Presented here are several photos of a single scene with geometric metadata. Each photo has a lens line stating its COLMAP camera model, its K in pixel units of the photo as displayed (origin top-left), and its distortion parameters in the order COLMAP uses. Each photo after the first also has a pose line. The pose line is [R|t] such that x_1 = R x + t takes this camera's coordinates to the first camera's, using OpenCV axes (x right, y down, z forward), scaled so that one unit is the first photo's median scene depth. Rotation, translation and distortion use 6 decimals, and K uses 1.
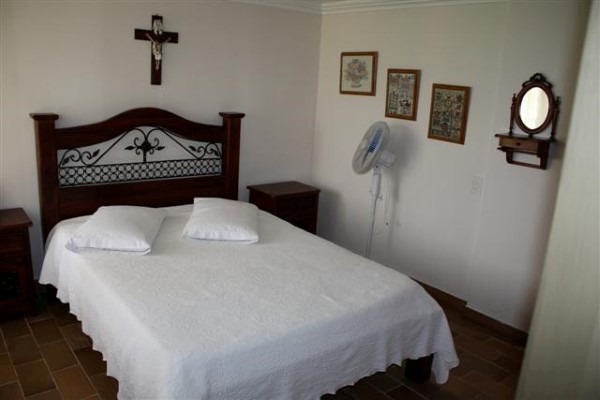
lens RADIAL K [[489.3, 0, 300.0], [0, 489.3, 200.0], [0, 0, 1]] dist [-0.198817, 0.186383]
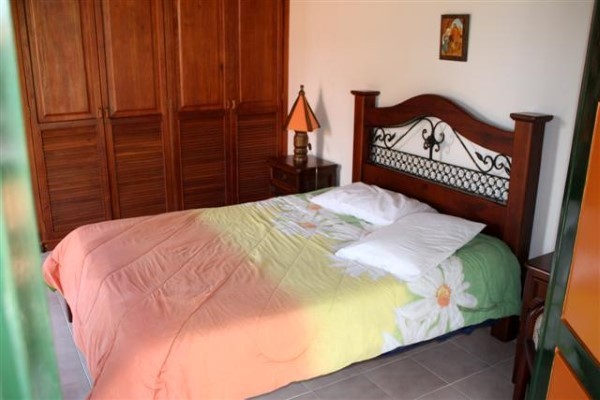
lens RADIAL K [[550.4, 0, 300.0], [0, 550.4, 200.0], [0, 0, 1]] dist [0.003905, 0.004769]
pose [[-0.082234, 0.217832, -0.972516, 0.652195], [-0.257356, 0.938083, 0.231881, -0.176642], [0.962811, 0.269352, -0.021081, 0.819368]]
